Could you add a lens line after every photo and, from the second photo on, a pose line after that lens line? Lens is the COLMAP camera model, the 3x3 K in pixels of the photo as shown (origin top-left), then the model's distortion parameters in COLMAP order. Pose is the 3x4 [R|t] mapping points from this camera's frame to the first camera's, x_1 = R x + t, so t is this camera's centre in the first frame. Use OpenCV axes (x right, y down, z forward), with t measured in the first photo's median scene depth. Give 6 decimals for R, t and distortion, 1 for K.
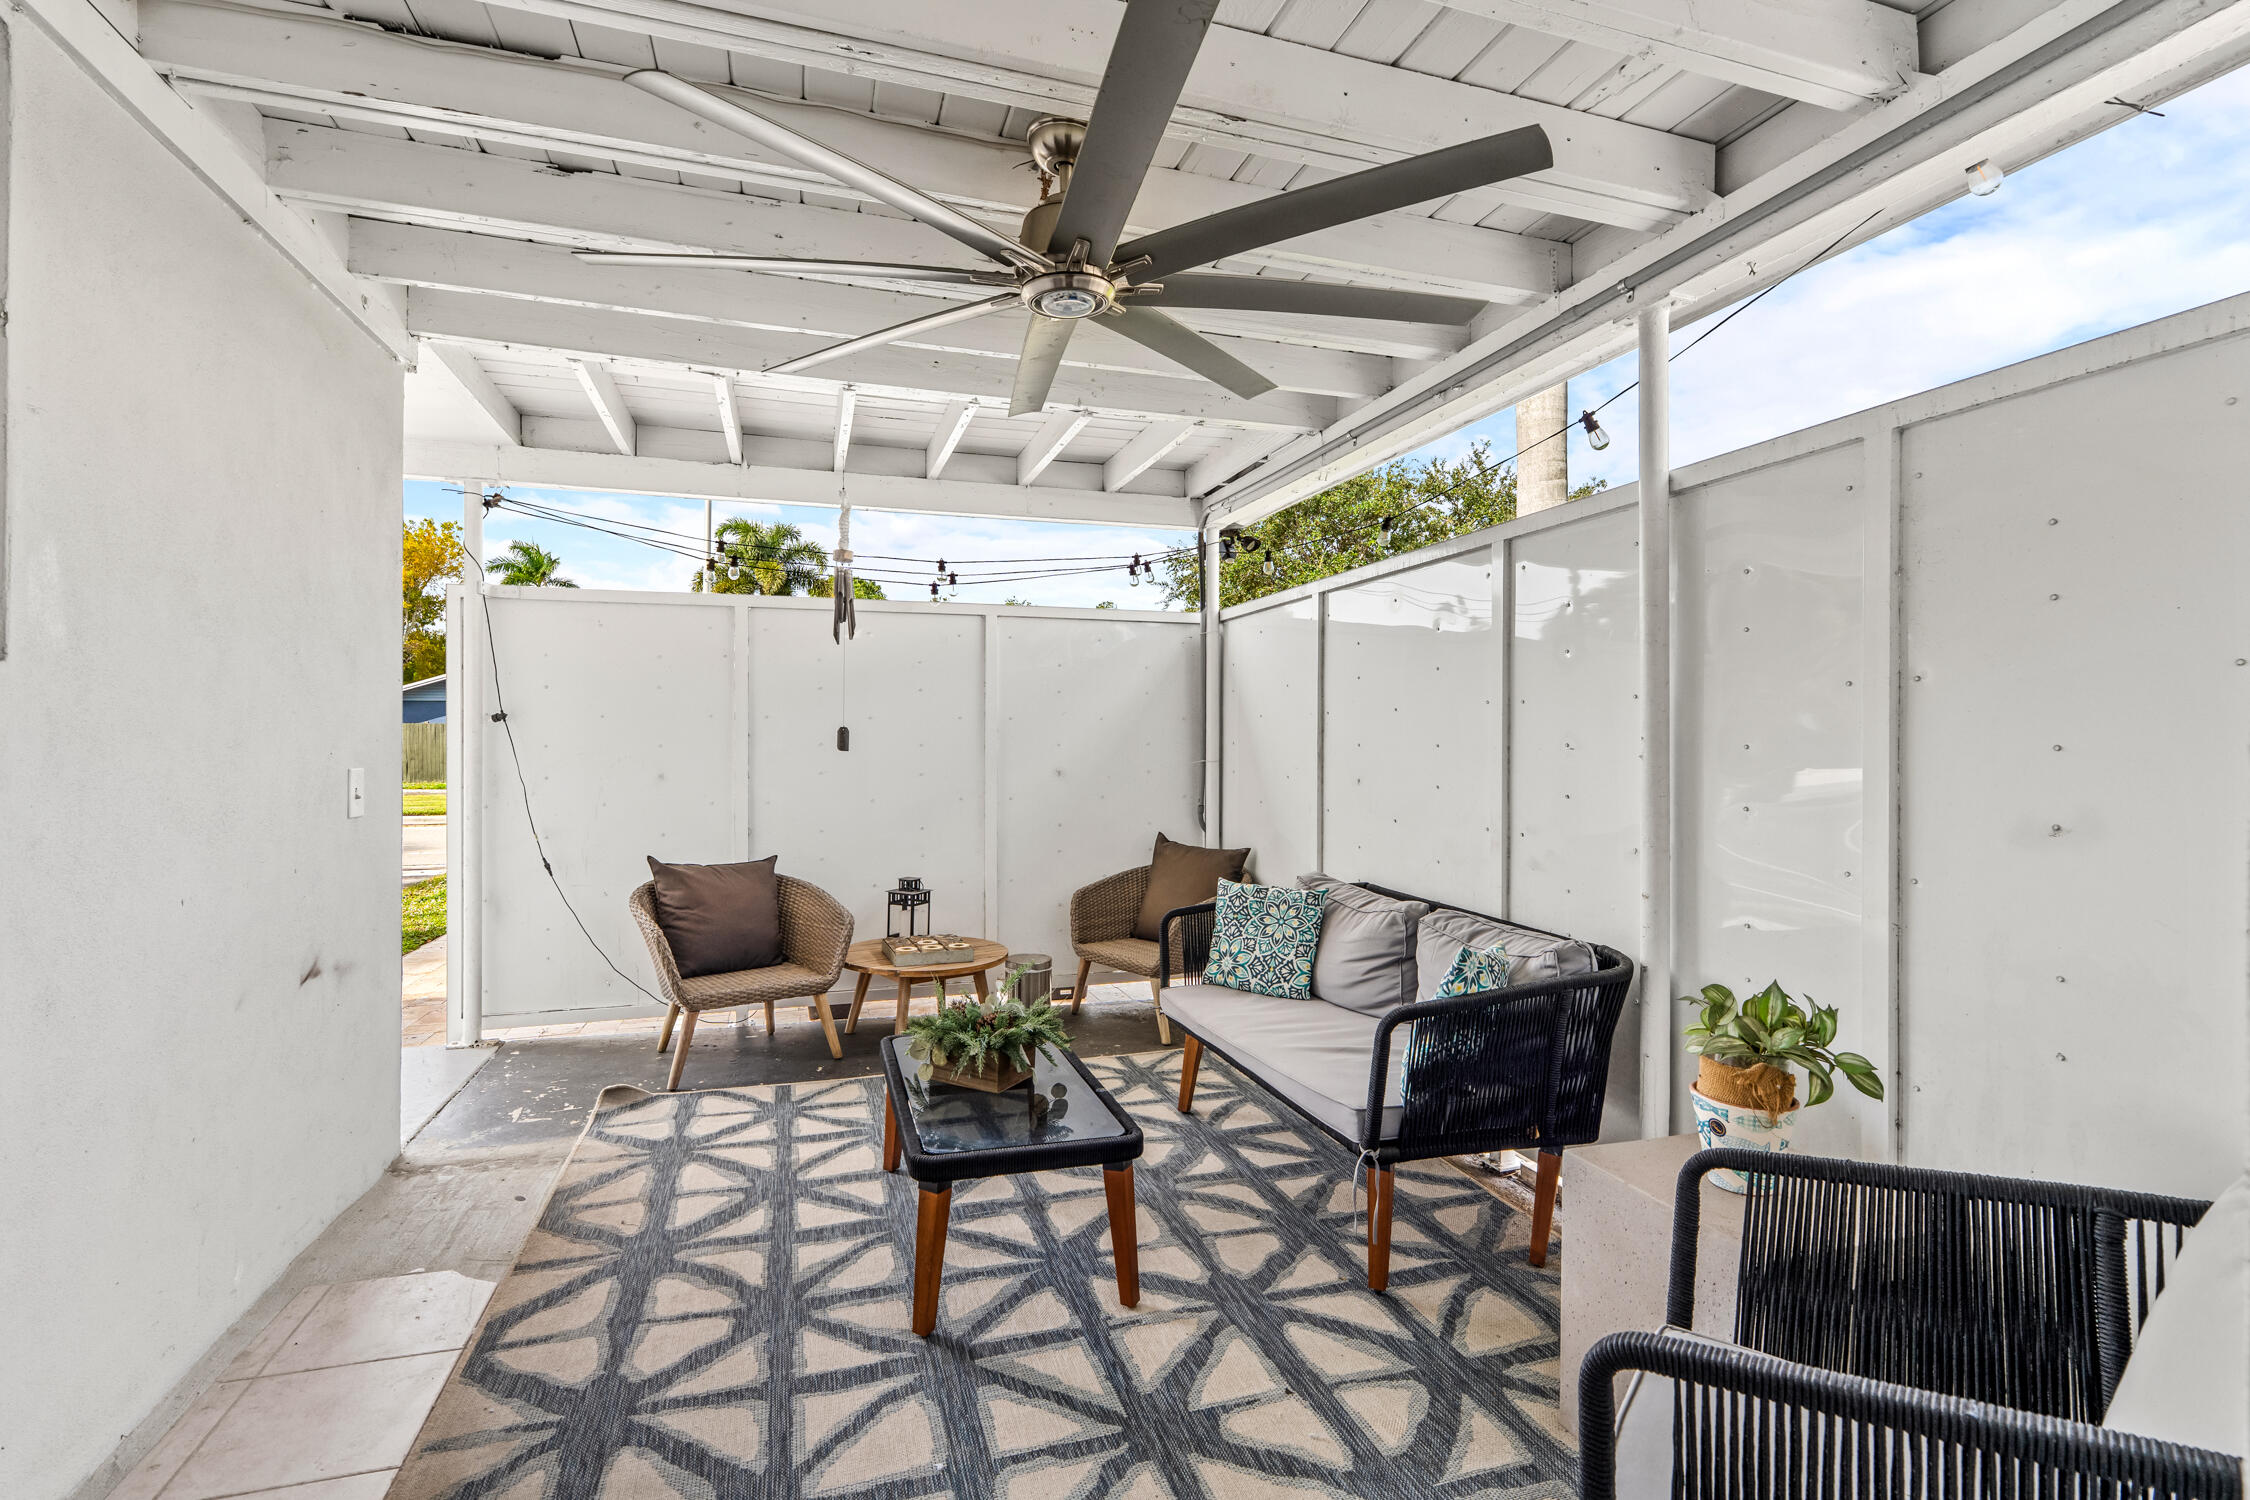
lens RADIAL K [[1017.7, 0, 1118.8], [0, 1017.7, 737.9], [0, 0, 1]] dist [-0.011176, 0.006684]
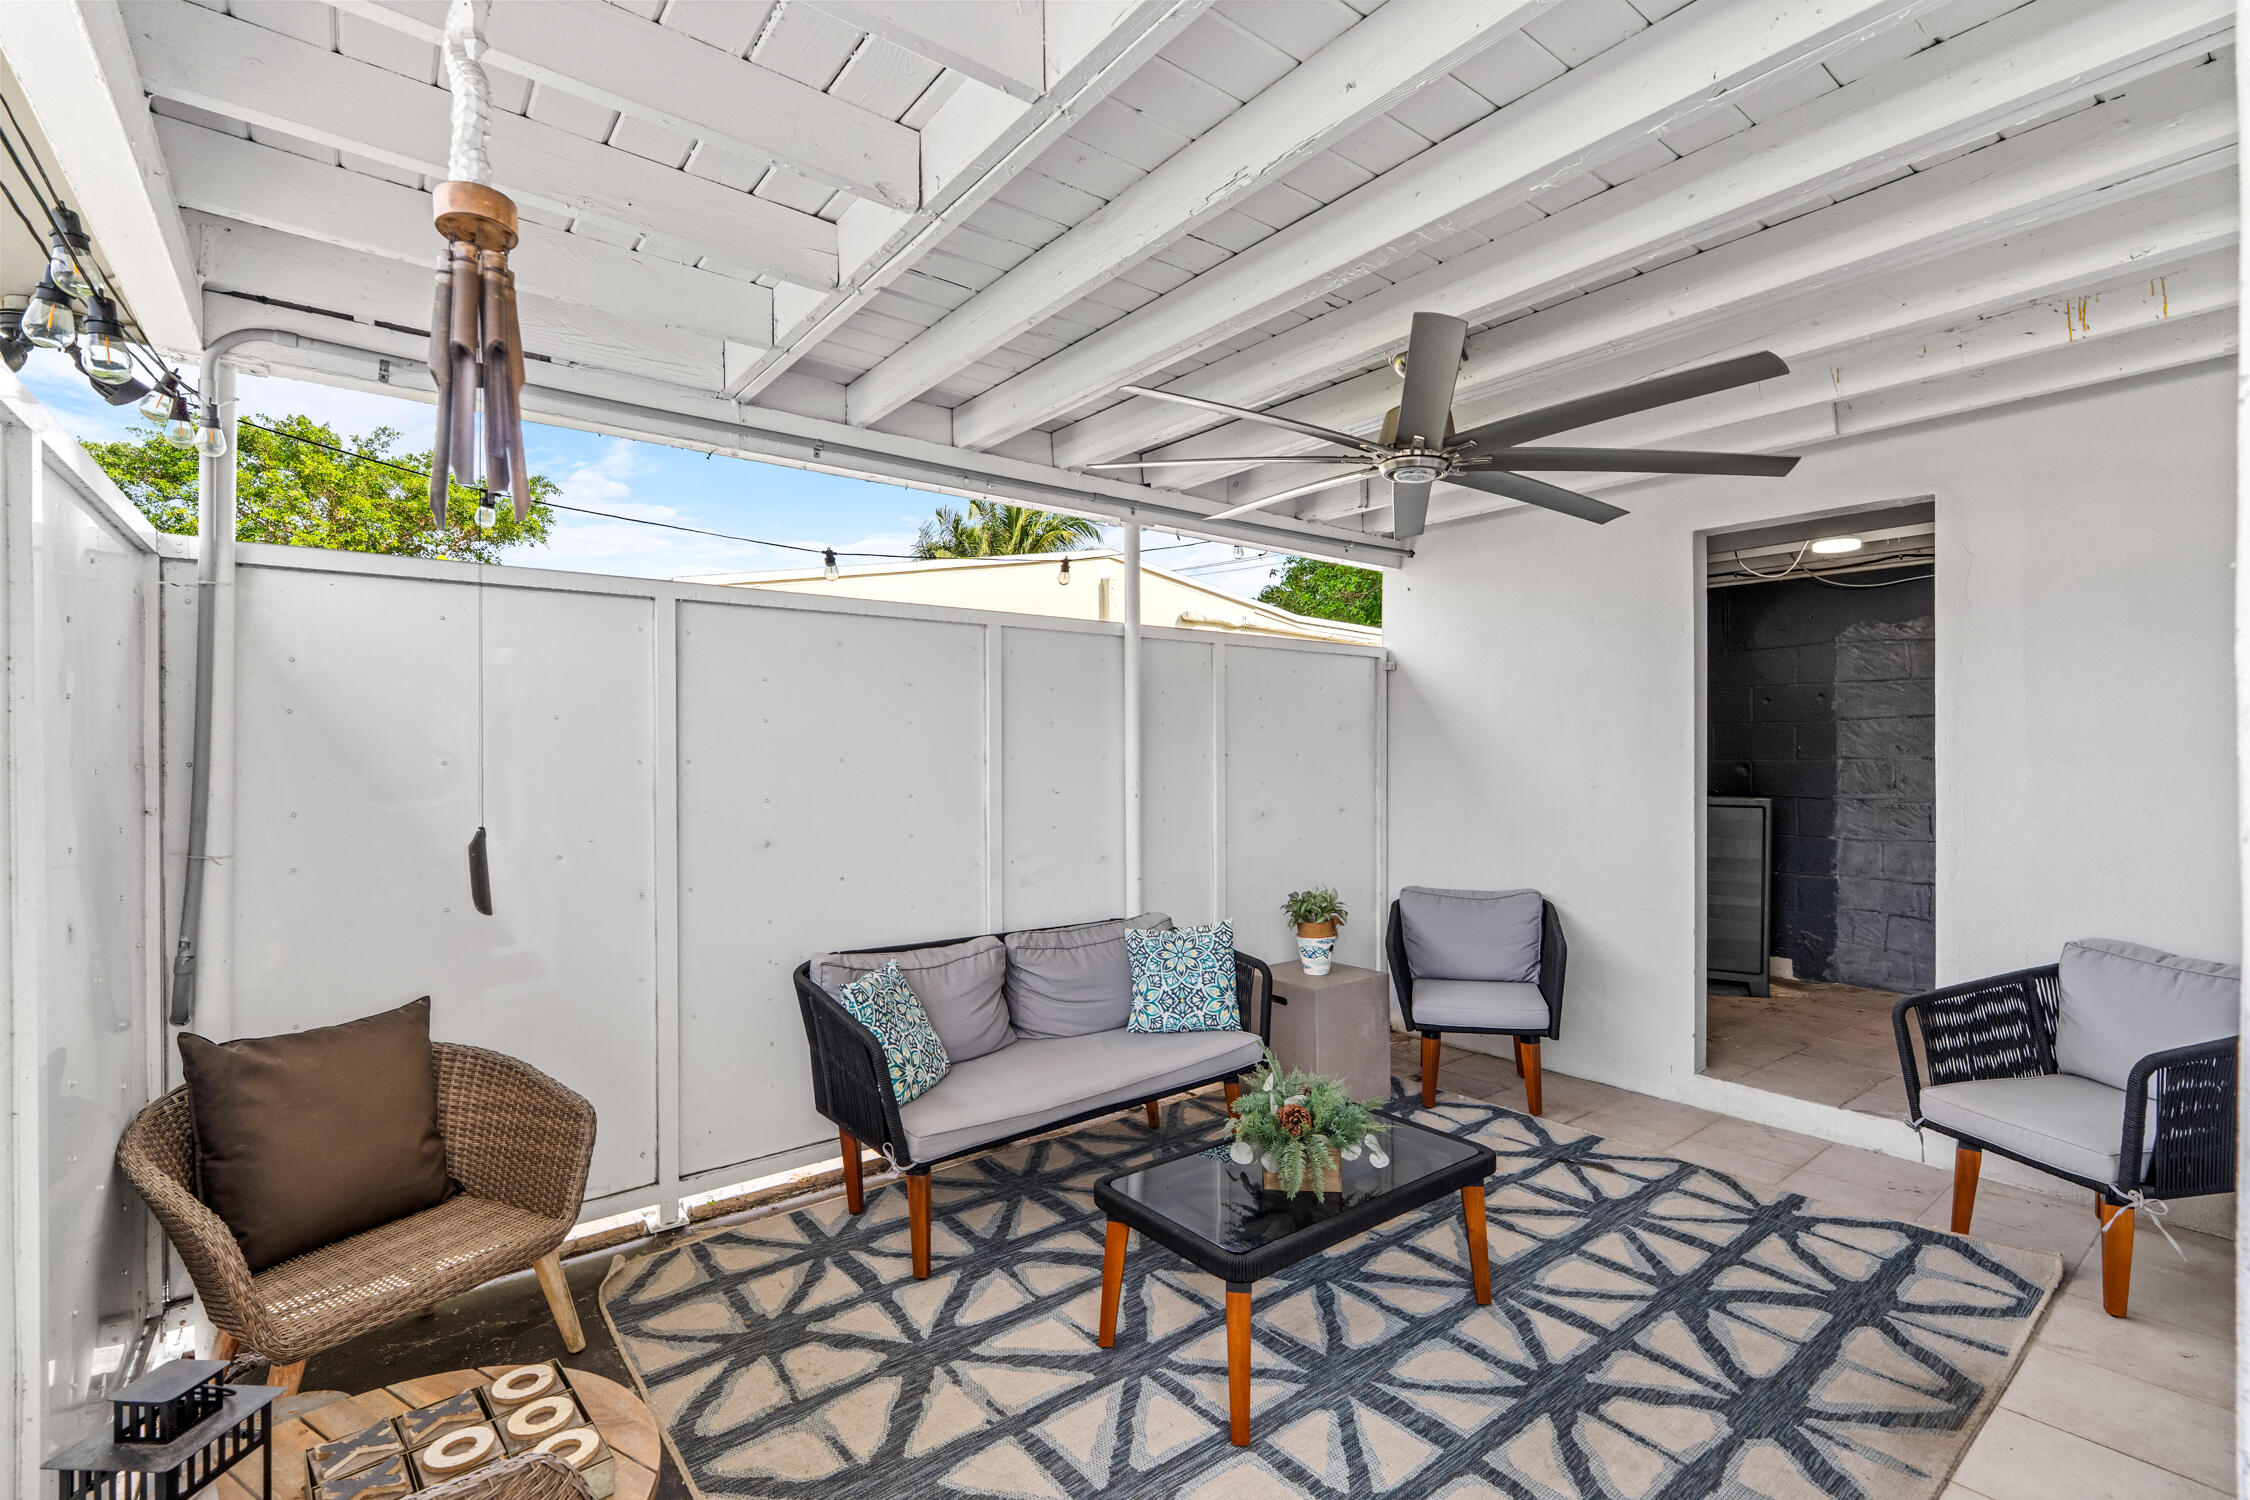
lens RADIAL K [[1017.7, 0, 1120.3], [0, 1017.7, 750.8], [0, 0, 1]] dist [-0.011176, 0.006684]
pose [[-0.349026, -0.004877, 0.937100, -1.200625], [-0.001989, 0.999988, 0.004464, -0.070822], [-0.937111, -0.000306, -0.349032, 1.881897]]
